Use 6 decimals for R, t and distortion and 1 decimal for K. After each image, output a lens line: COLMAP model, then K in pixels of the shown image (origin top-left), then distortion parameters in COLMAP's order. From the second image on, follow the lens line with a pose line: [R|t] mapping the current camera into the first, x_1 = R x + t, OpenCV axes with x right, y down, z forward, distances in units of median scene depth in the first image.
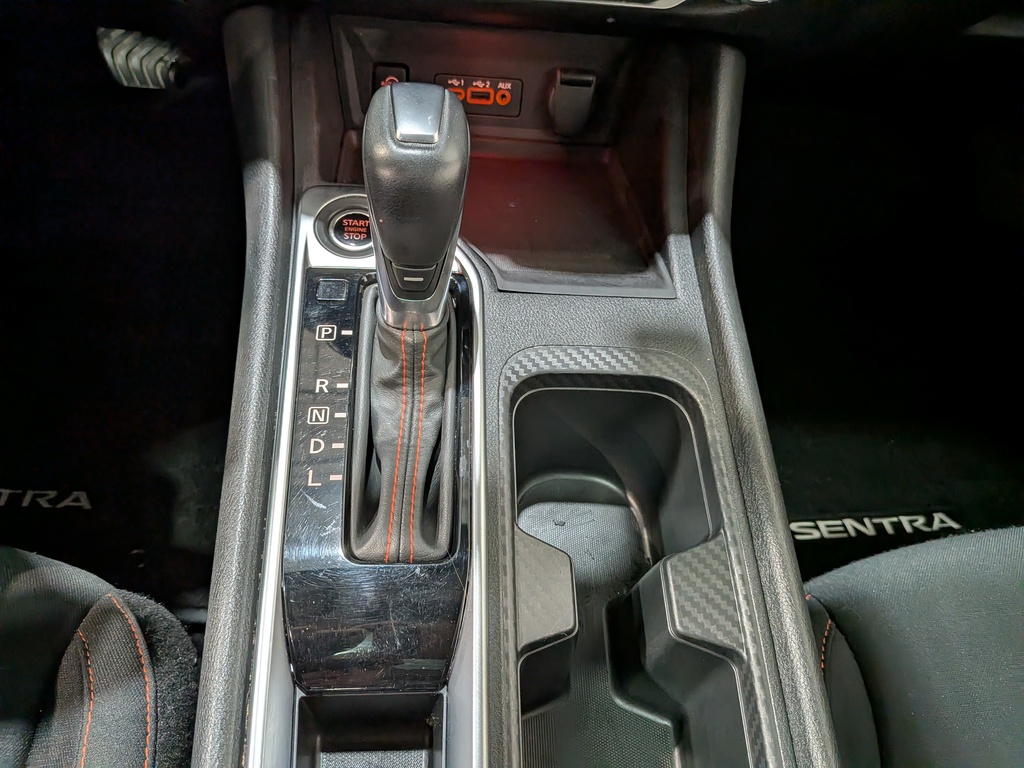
lens RADIAL K [[741.8, 0, 500.9], [0, 741.8, 367.3], [0, 0, 1]] dist [0.057973, -0.103719]
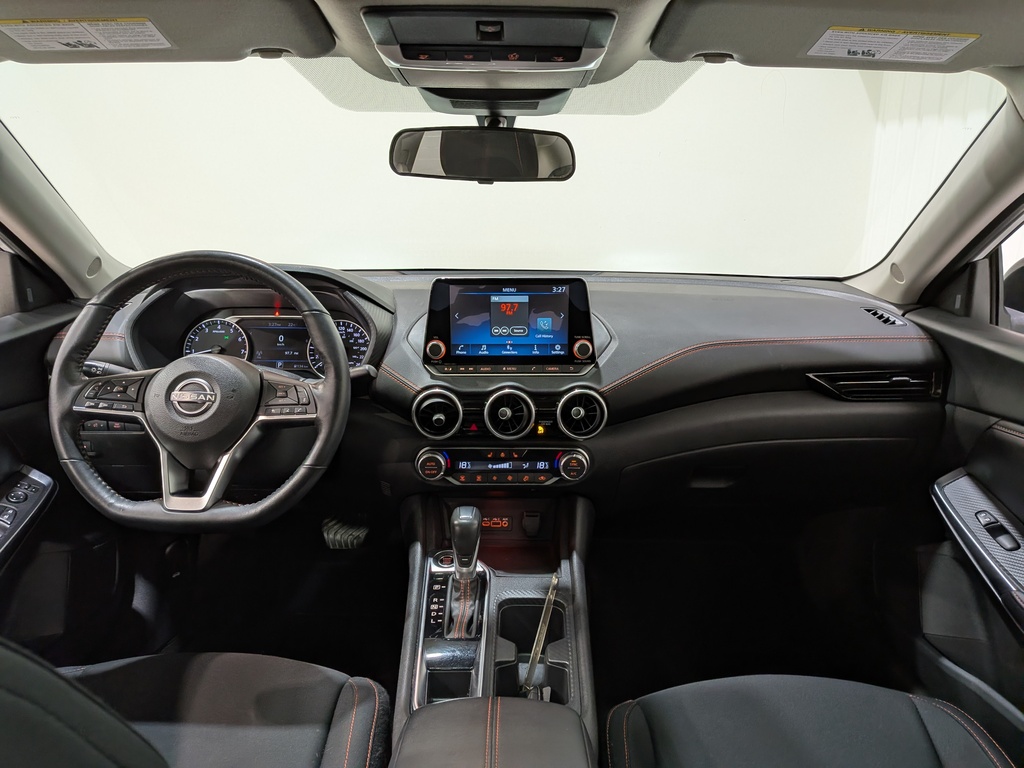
lens RADIAL K [[741.8, 0, 519.0], [0, 741.8, 379.9], [0, 0, 1]] dist [0.057973, -0.103719]
pose [[0.995180, -0.081792, -0.054106, 0.292134], [0.032491, 0.795553, -0.605012, 1.000525], [0.092529, 0.600338, 0.794376, -1.665001]]
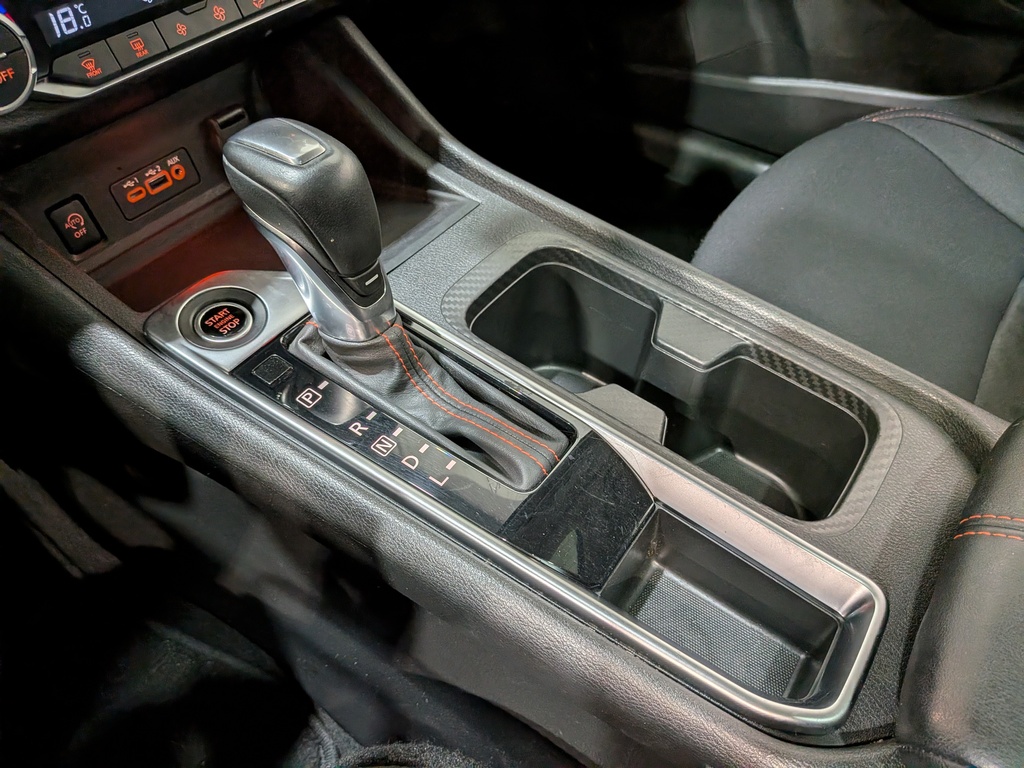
lens RADIAL K [[741.8, 0, 502.3], [0, 741.8, 388.3], [0, 0, 1]] dist [0.057973, -0.103719]
pose [[0.618632, -0.642376, 0.452380, -0.459442], [0.653706, 0.740243, 0.157191, -0.039278], [-0.435847, 0.198480, 0.877863, 0.021069]]
